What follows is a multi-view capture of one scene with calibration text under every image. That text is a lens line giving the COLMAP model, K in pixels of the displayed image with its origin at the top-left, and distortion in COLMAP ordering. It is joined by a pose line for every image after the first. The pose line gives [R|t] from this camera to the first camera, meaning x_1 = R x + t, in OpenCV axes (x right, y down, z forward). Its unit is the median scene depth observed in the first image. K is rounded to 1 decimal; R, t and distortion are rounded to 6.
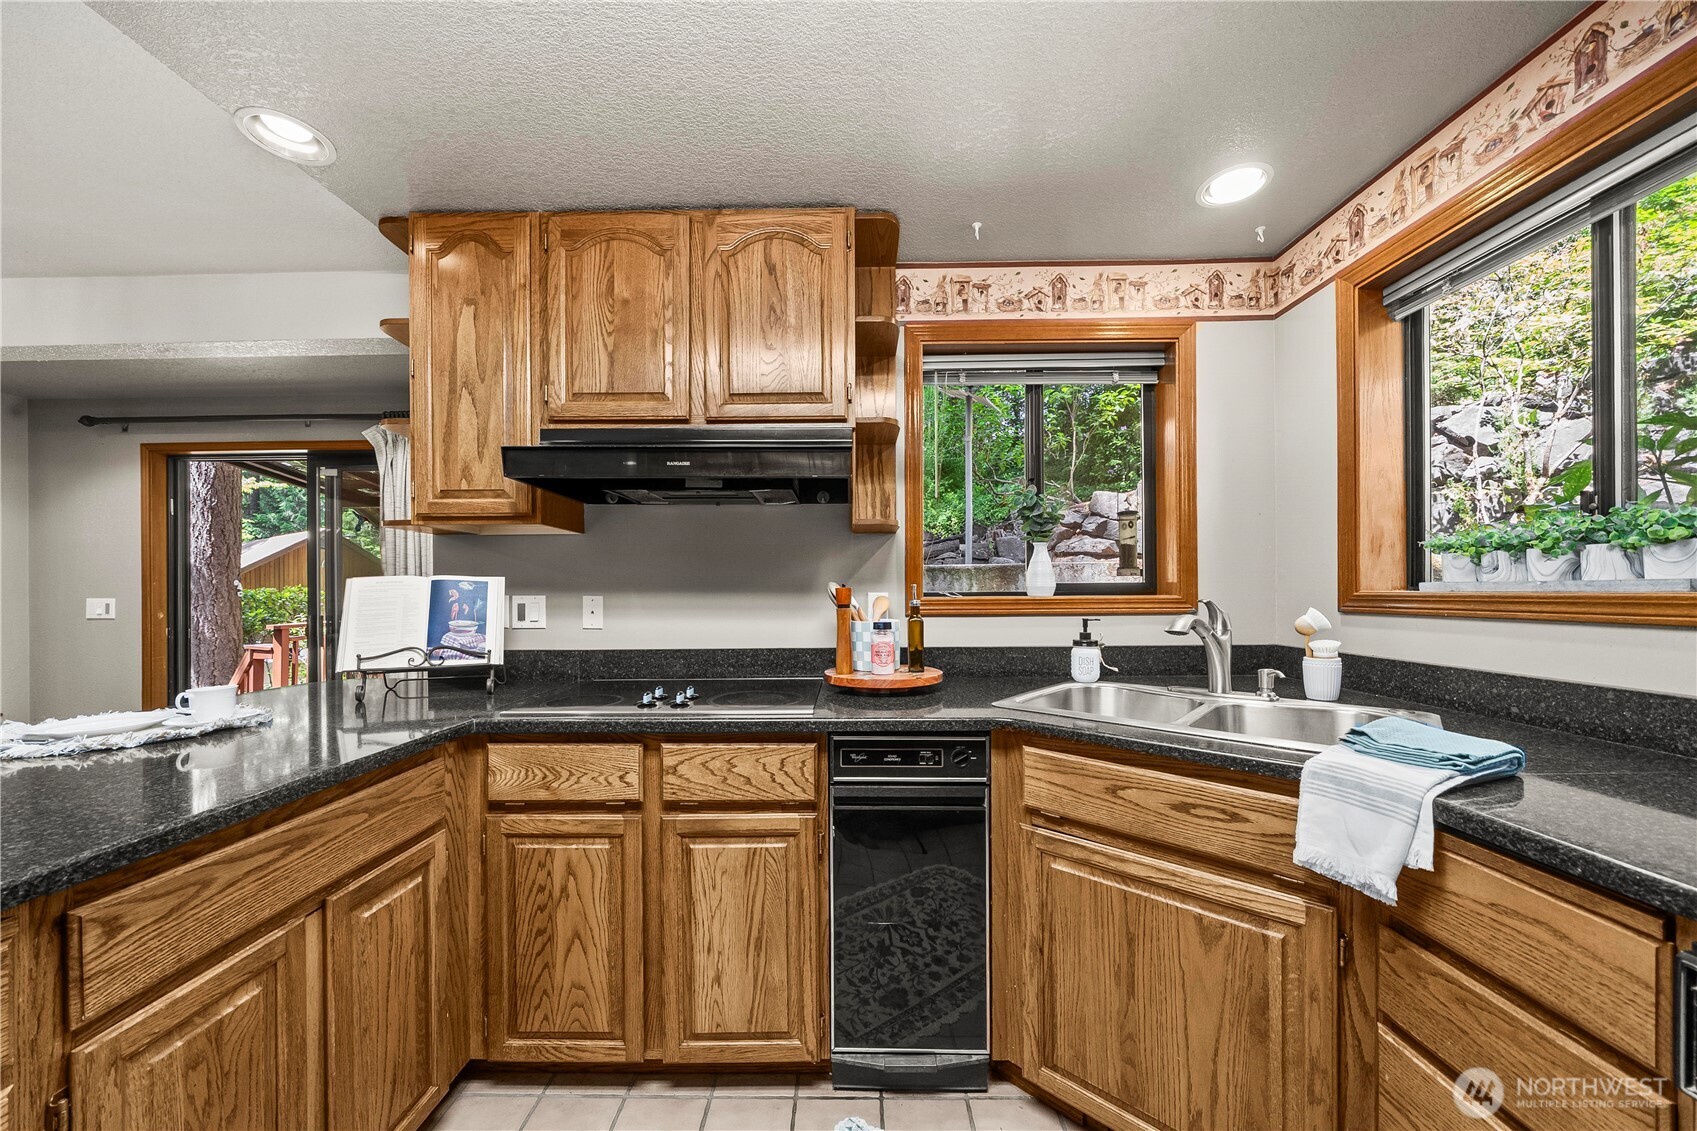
lens RADIAL K [[589.3, 0, 839.8], [0, 589.3, 598.5], [0, 0, 1]] dist [-0.009059, -0.000084]
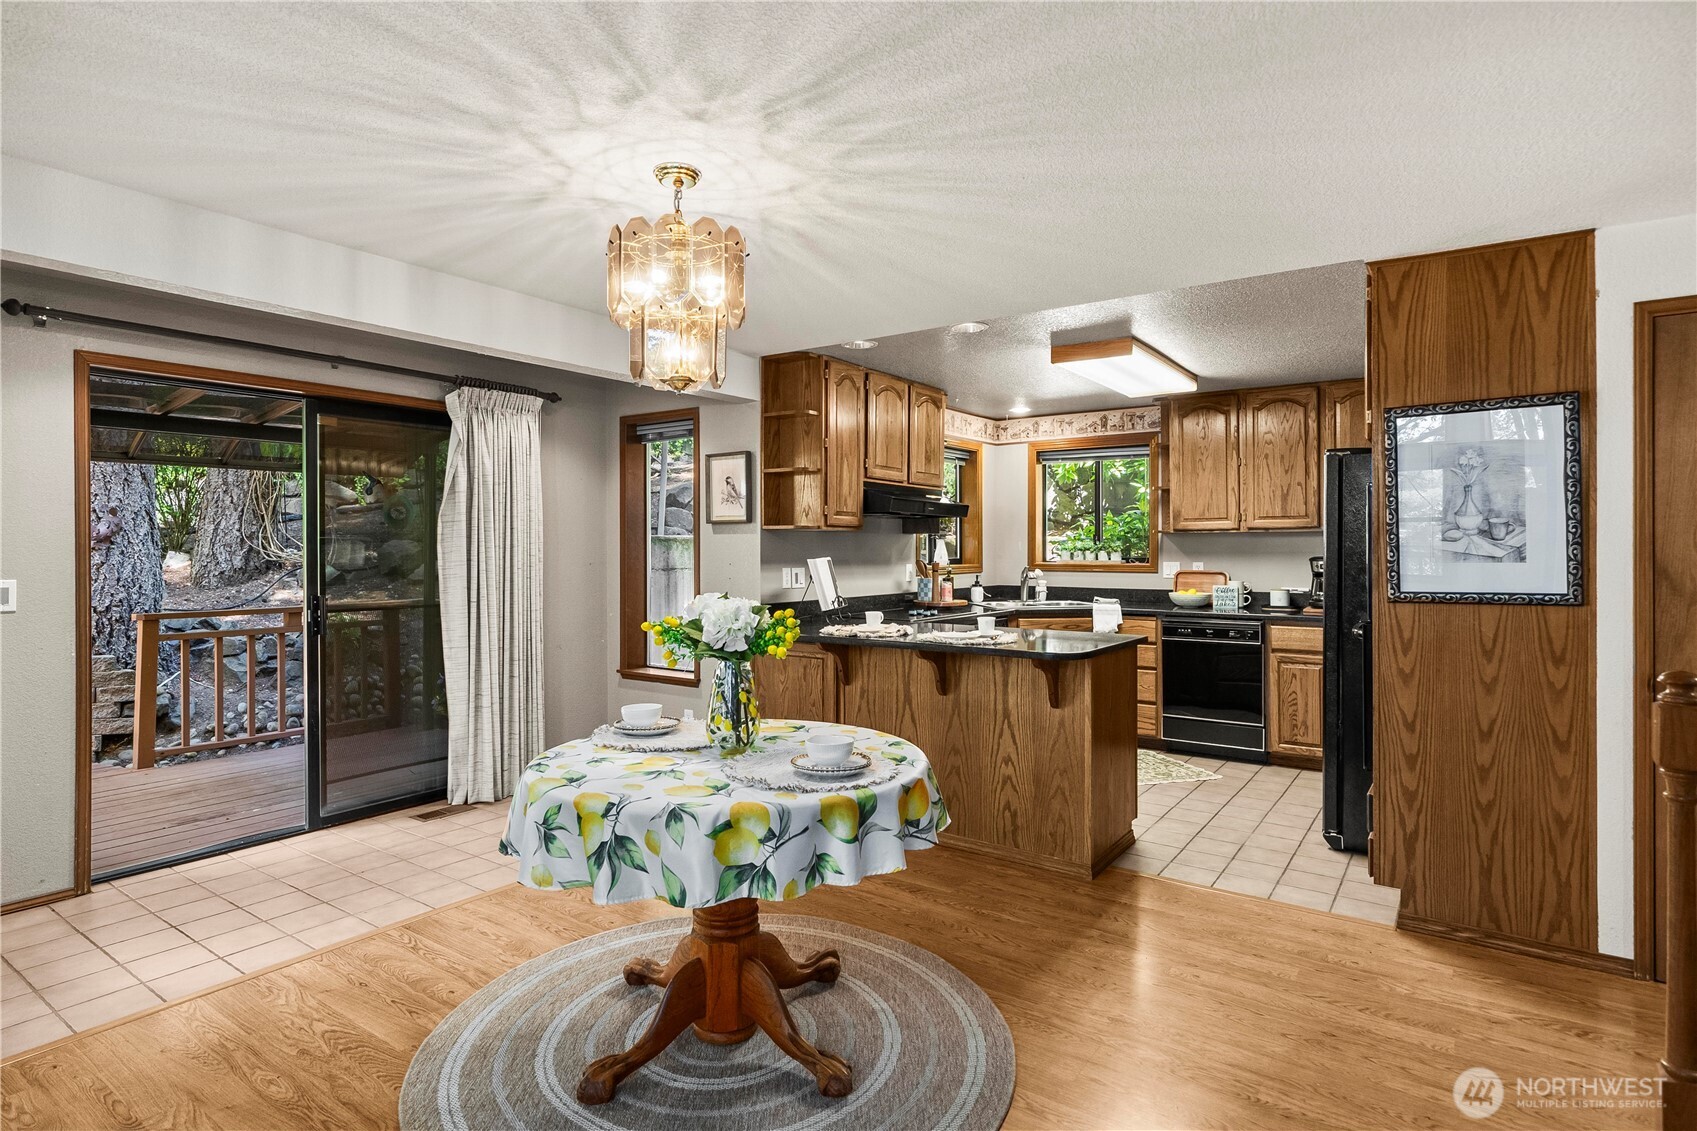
lens RADIAL K [[878.8, 0, 844.4], [0, 878.8, 549.4], [0, 0, 1]] dist [0.004120, 0.000317]
pose [[0.577858, 0.004642, 0.816124, -2.316926], [0.003522, 0.999960, -0.008181, -0.034684], [-0.816130, 0.007602, 0.577818, -0.493695]]
